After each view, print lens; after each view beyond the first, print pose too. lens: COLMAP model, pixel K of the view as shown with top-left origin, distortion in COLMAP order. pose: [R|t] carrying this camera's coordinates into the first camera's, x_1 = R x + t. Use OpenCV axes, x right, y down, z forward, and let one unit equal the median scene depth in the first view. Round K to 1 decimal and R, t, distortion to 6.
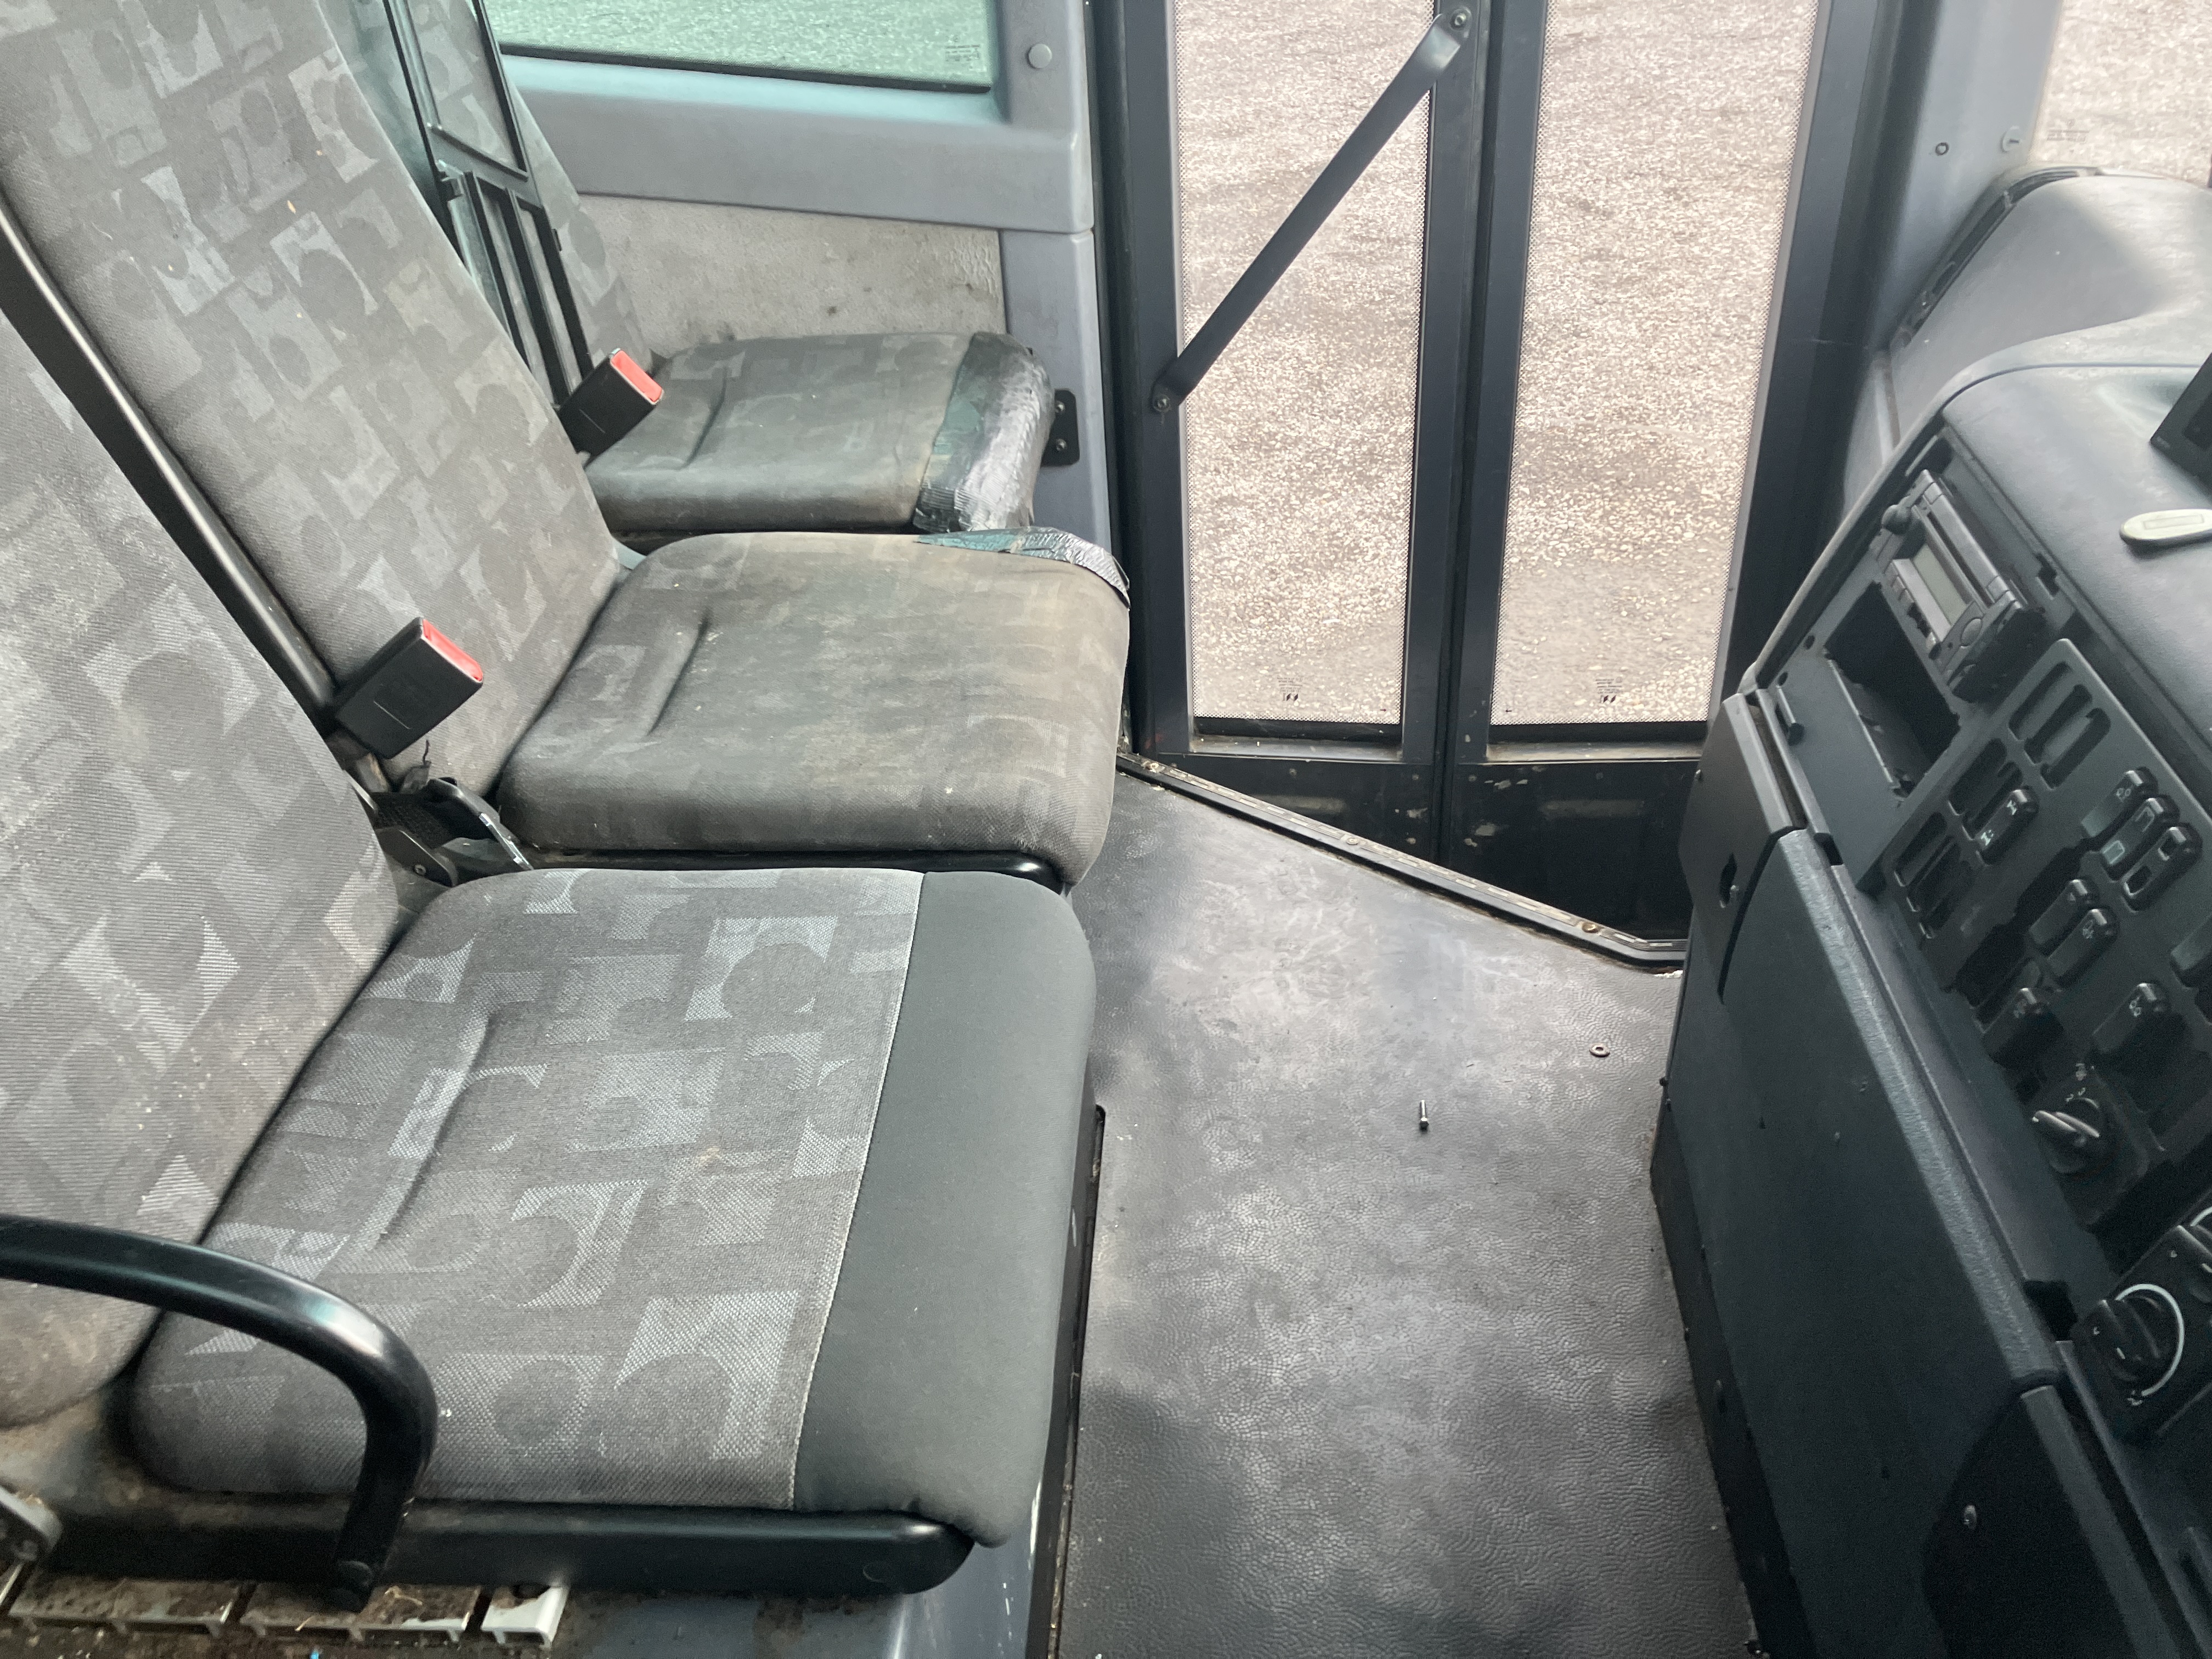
lens RADIAL K [[1853.5, 0, 1106.0], [0, 1853.5, 829.5], [0, 0, 1]] dist [0.033332, -0.000795]
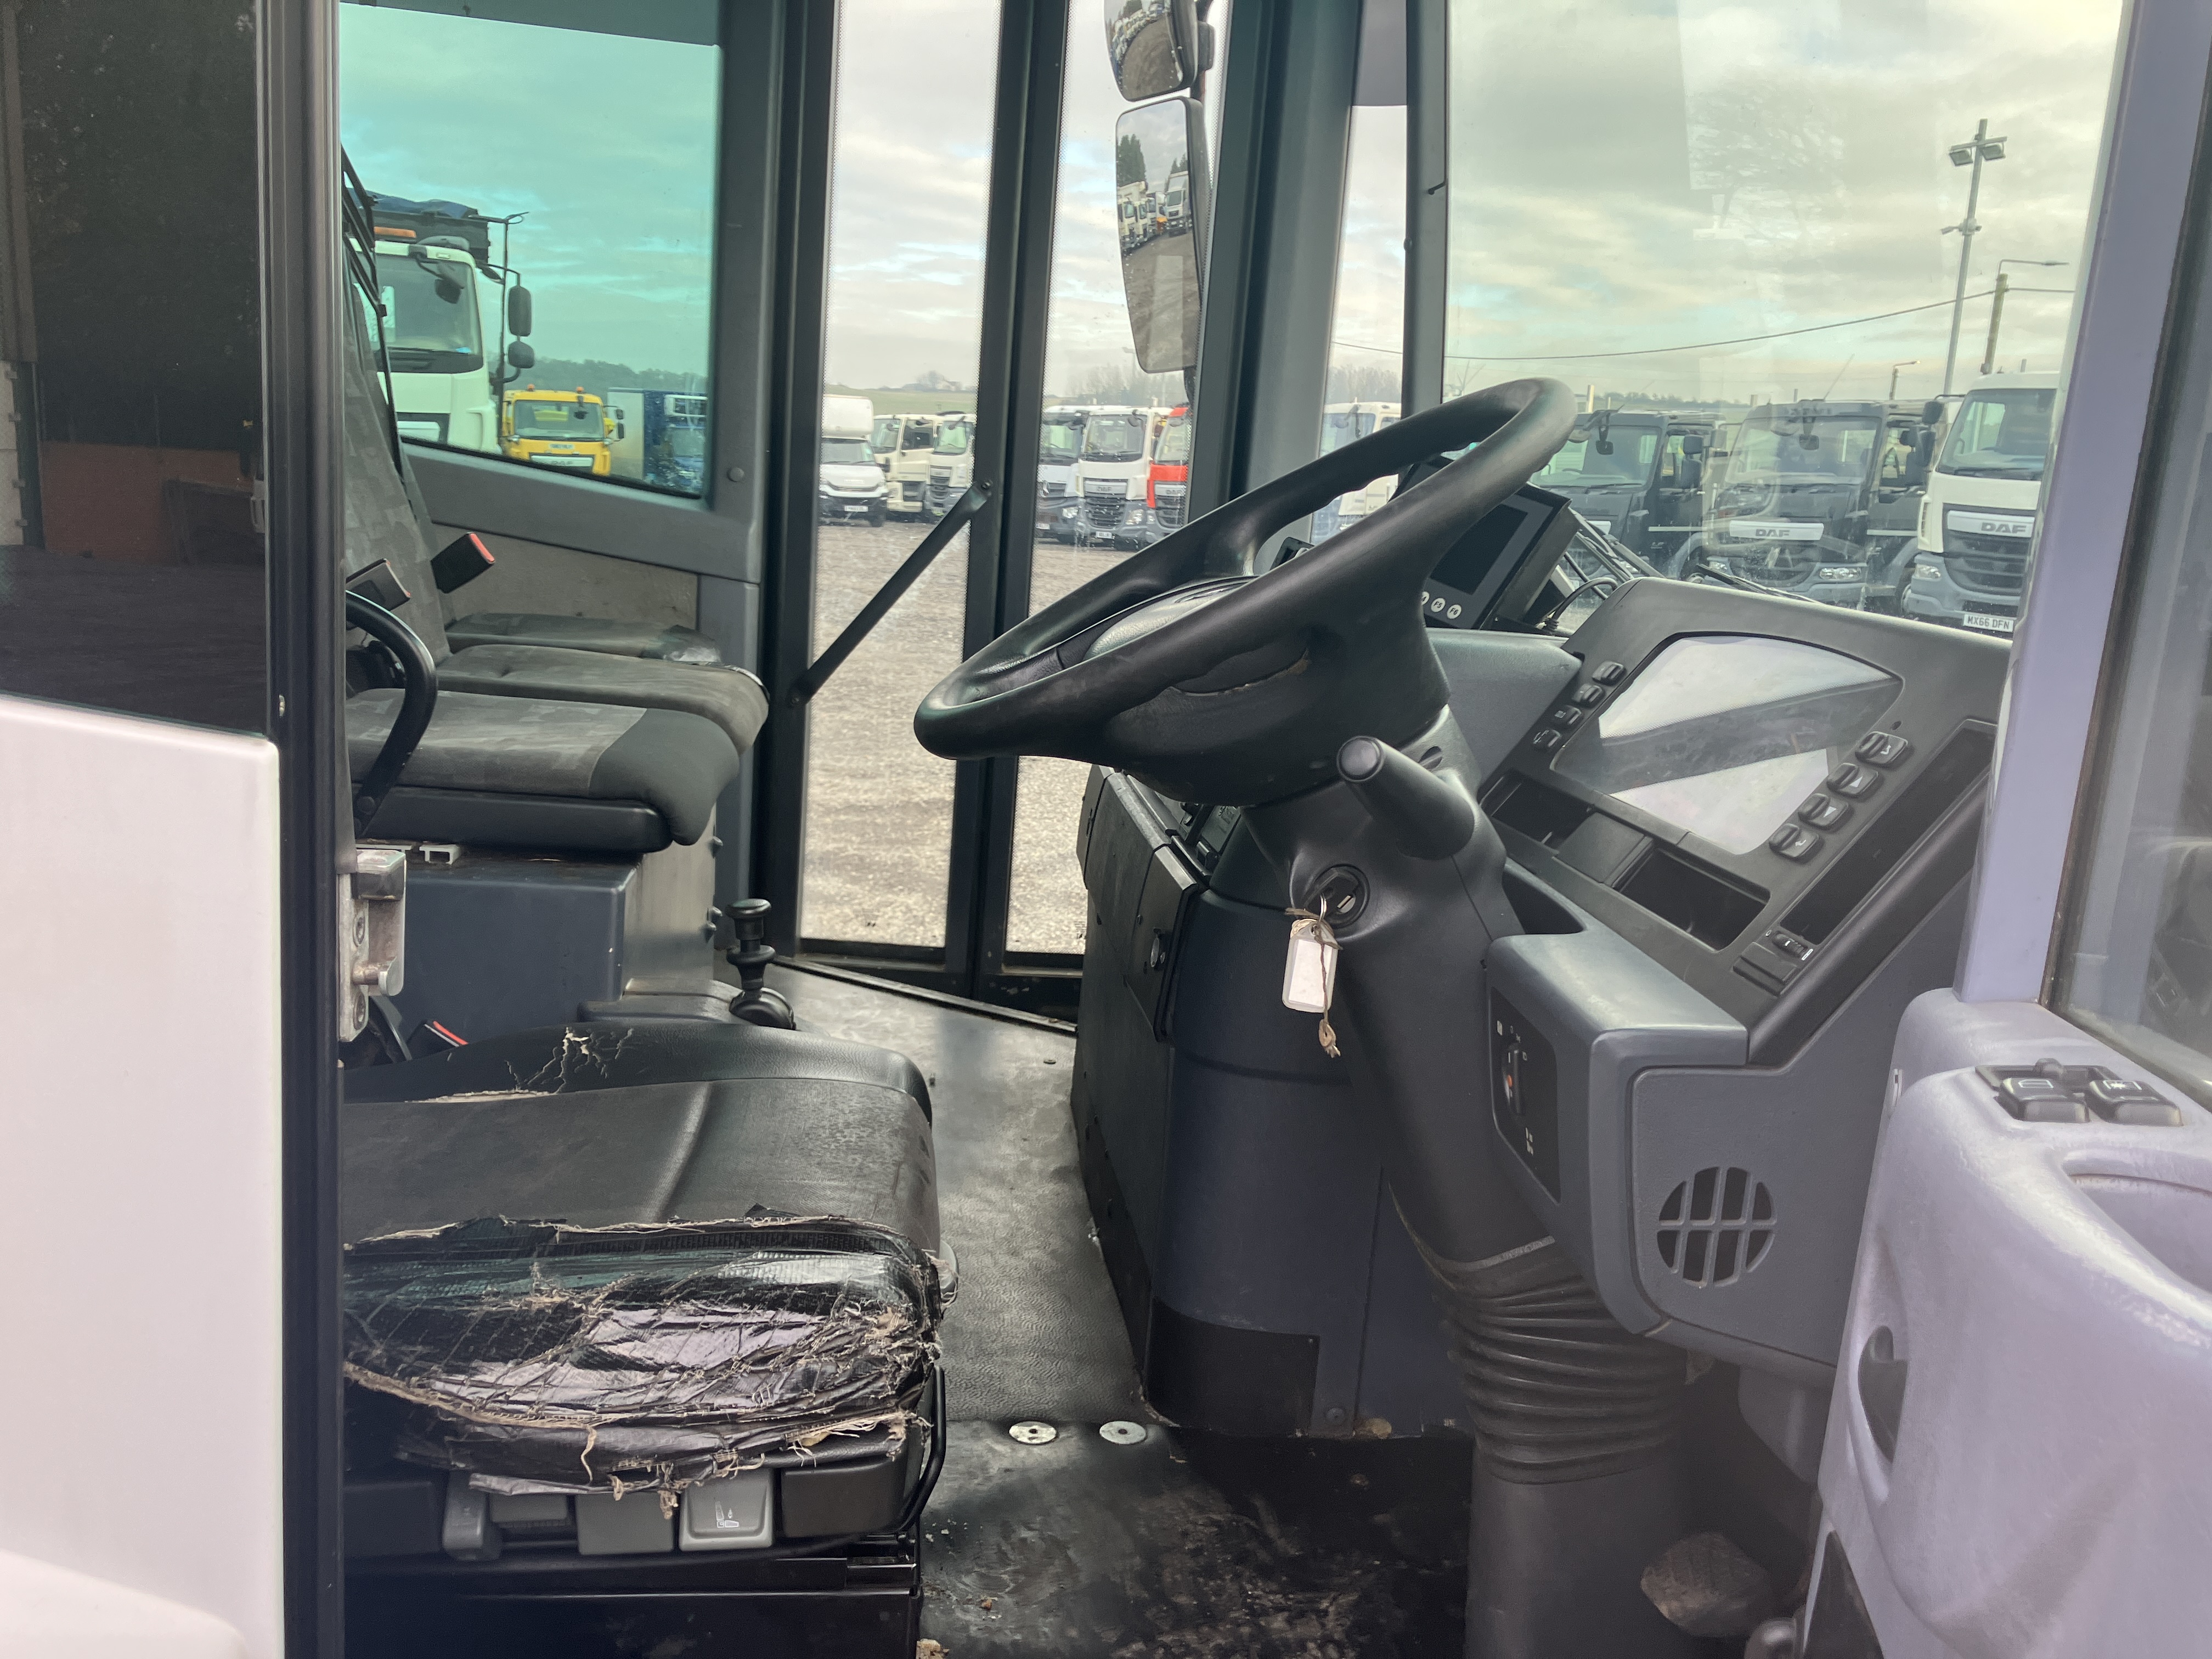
lens RADIAL K [[1808.8, 0, 1137.2], [0, 1808.8, 836.3], [0, 0, 1]] dist [0.110357, -0.193258]
pose [[0.974837, 0.089354, 0.204228, 0.009990], [-0.006093, 0.926489, -0.376272, 0.461660], [-0.222836, 0.365559, 0.903720, -0.401465]]
